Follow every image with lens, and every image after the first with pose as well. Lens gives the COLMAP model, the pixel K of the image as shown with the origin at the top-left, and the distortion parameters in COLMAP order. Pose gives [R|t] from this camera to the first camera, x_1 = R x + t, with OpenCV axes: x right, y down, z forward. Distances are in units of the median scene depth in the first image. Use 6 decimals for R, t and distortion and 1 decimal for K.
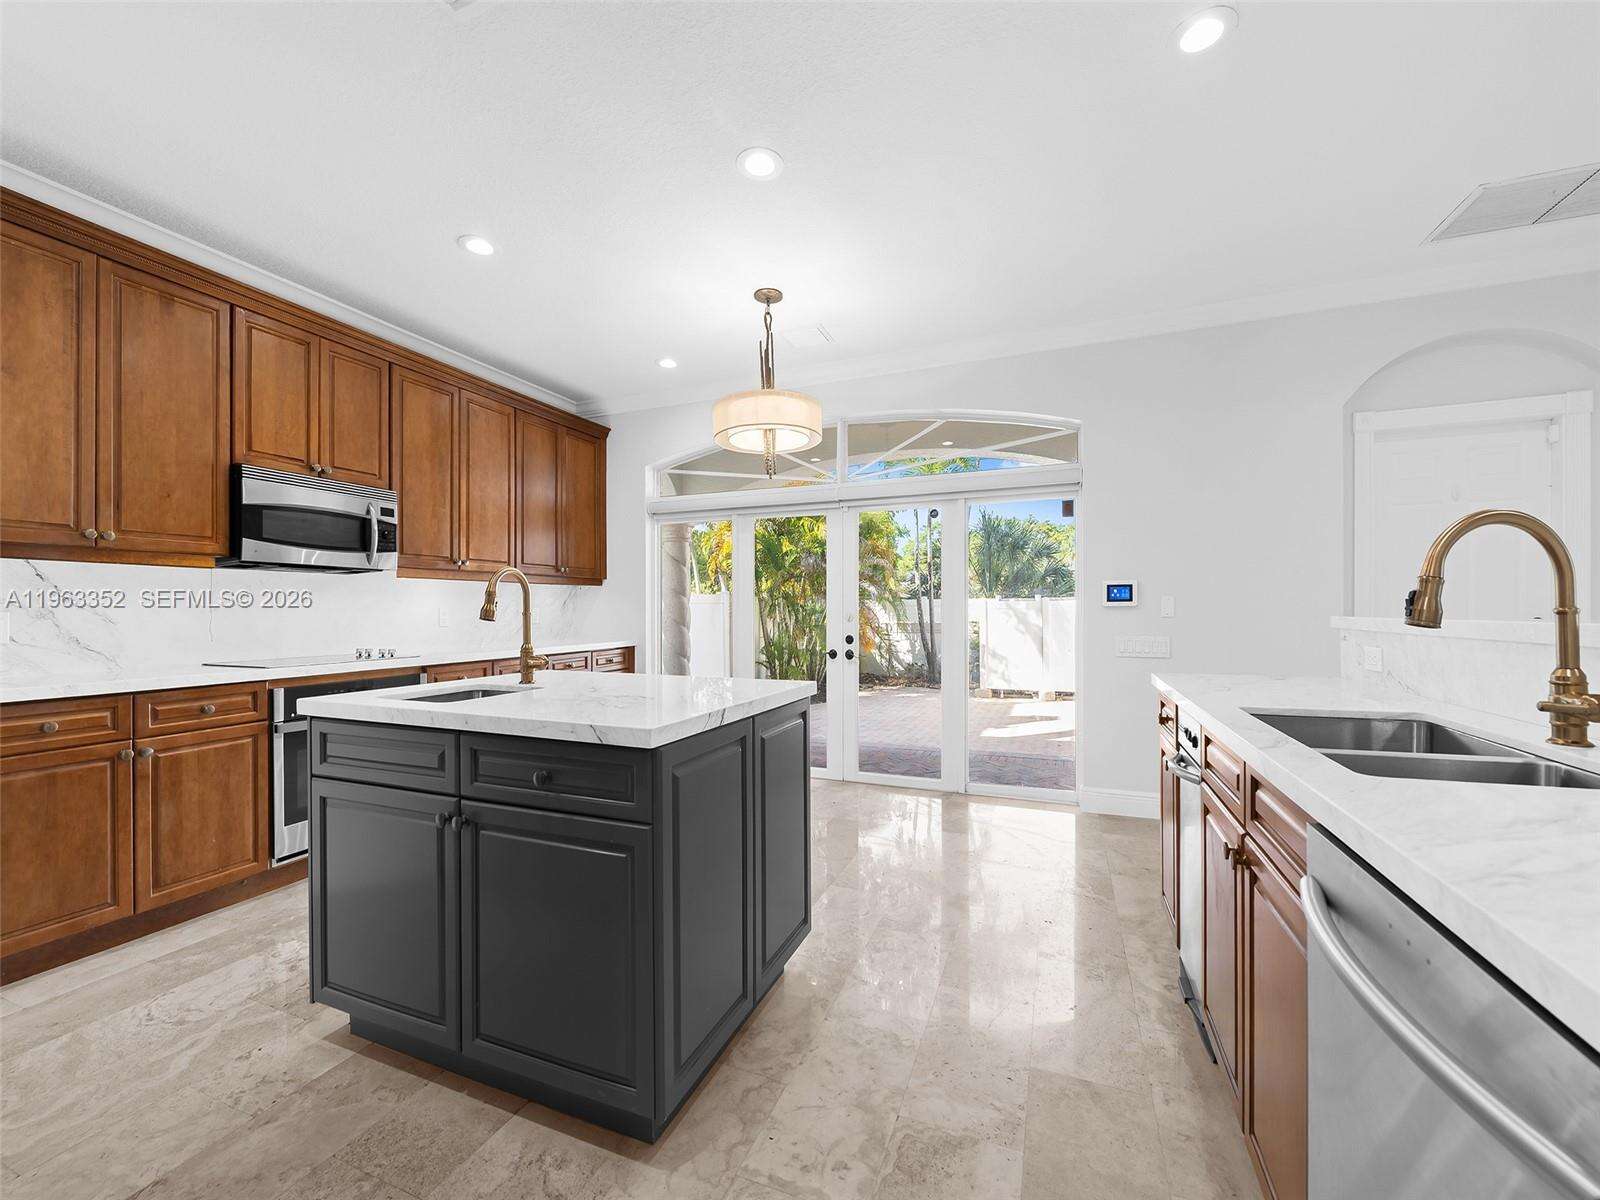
lens RADIAL K [[637.0, 0, 799.0], [0, 637.0, 609.4], [0, 0, 1]] dist [0.000582, -0.000222]
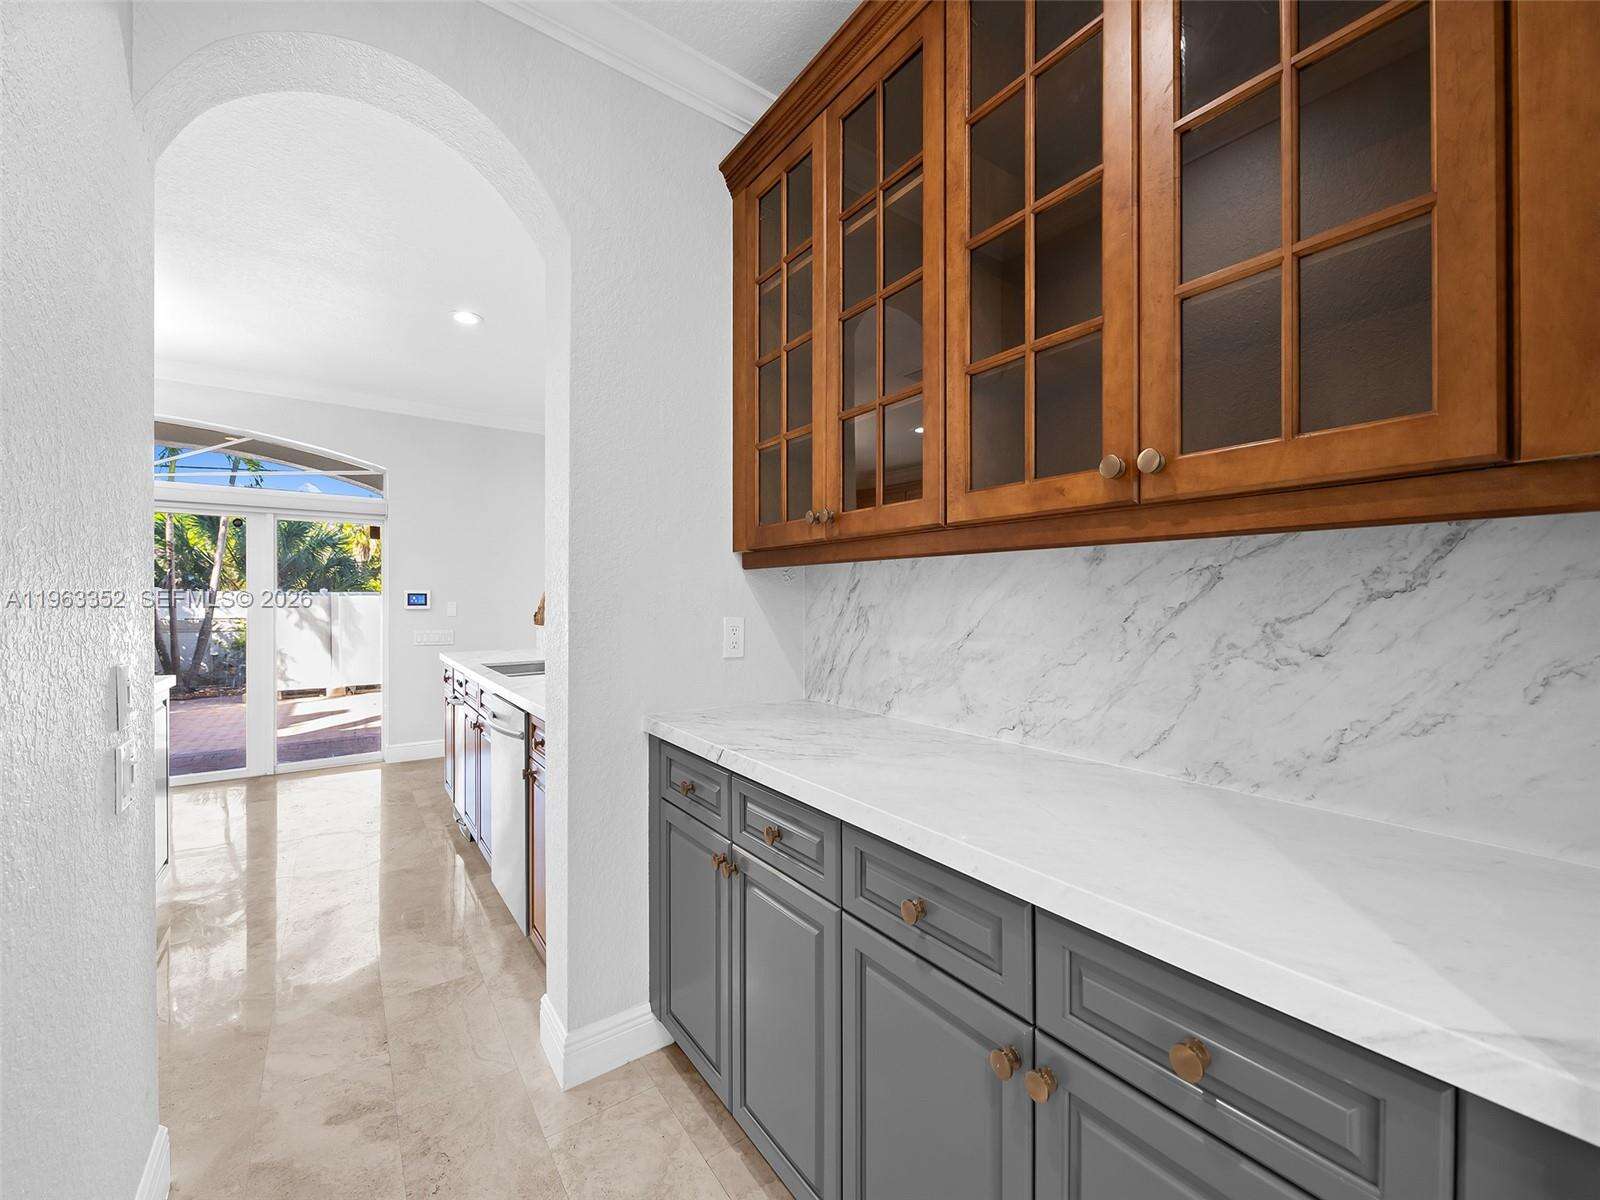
lens RADIAL K [[637.0, 0, 804.0], [0, 637.0, 599.8], [0, 0, 1]] dist [0.000582, -0.000222]
pose [[0.522730, -0.000376, 0.852498, -0.213027], [-0.000959, 0.999999, 0.001029, -0.023989], [-0.852498, -0.001355, 0.522729, -0.394906]]
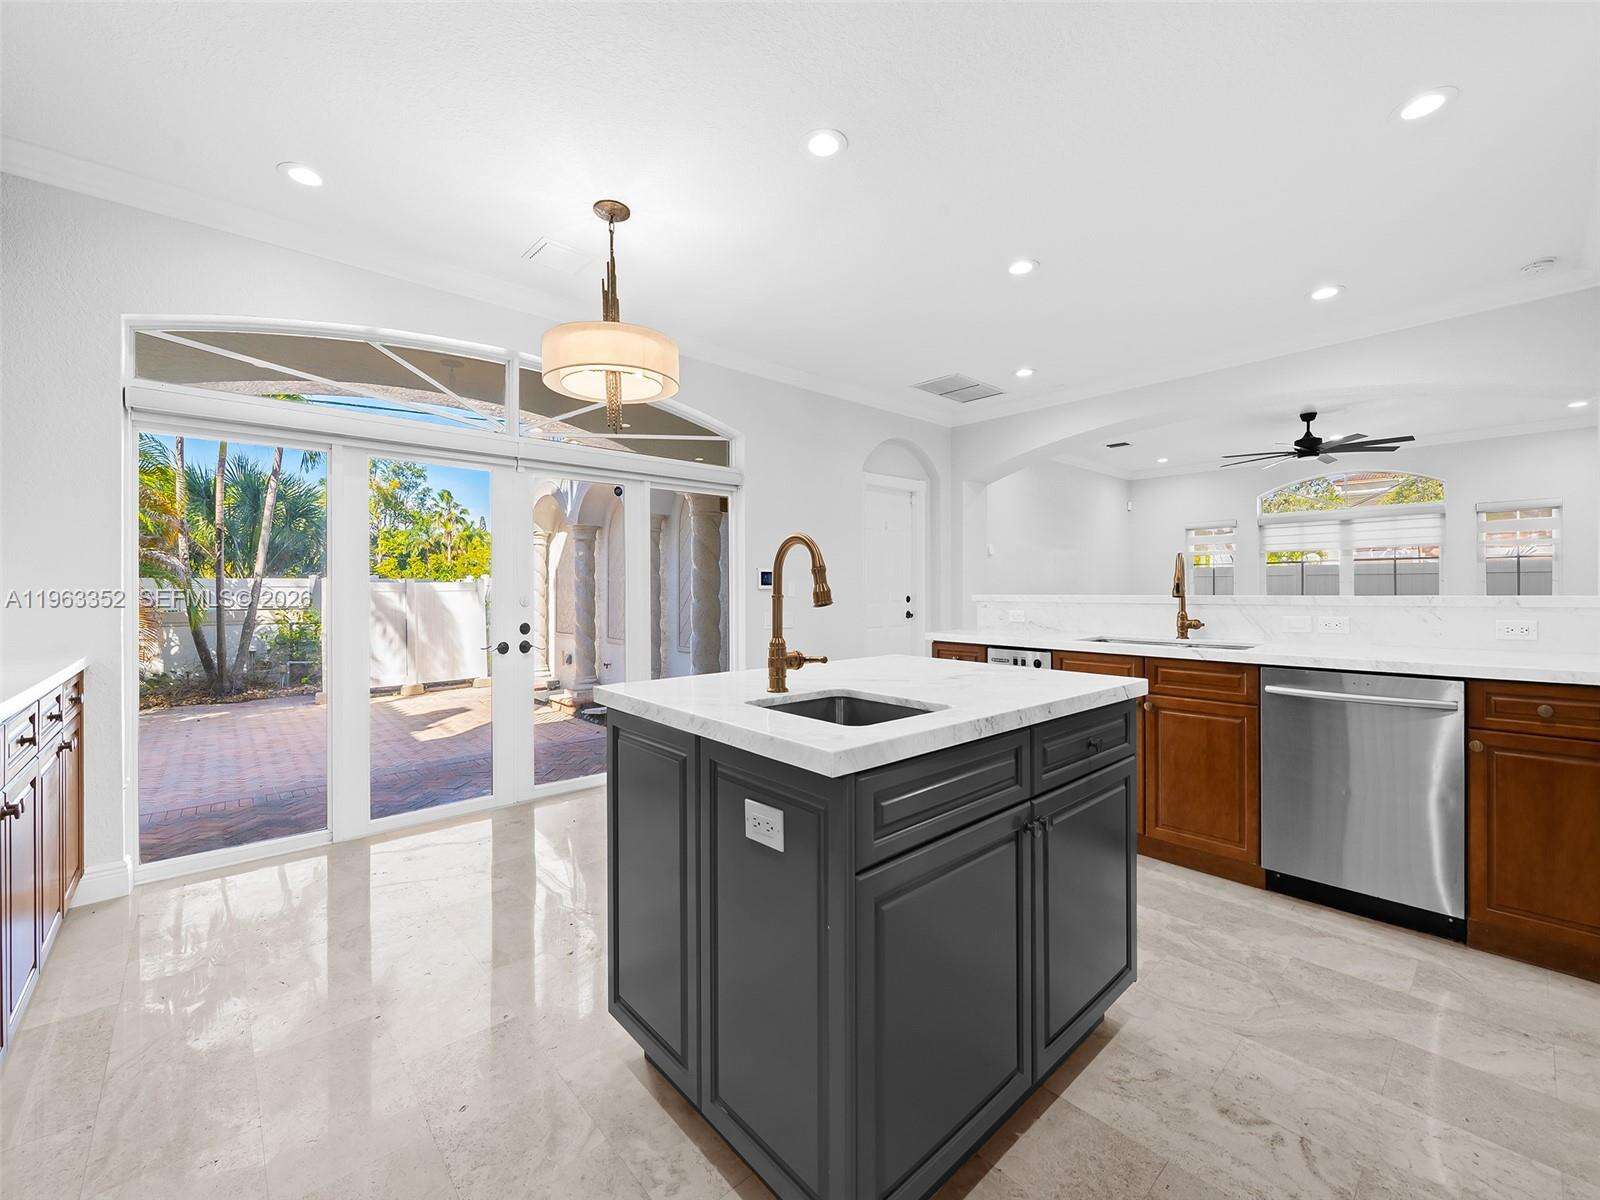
lens RADIAL K [[653.4, 0, 801.8], [0, 653.4, 587.2], [0, 0, 1]] dist [-0.003945, -0.001264]
pose [[0.436941, 0.004875, 0.899477, -0.572754], [0.002160, 0.999977, -0.006469, 0.000133], [-0.899488, 0.004769, 0.436920, 0.340023]]
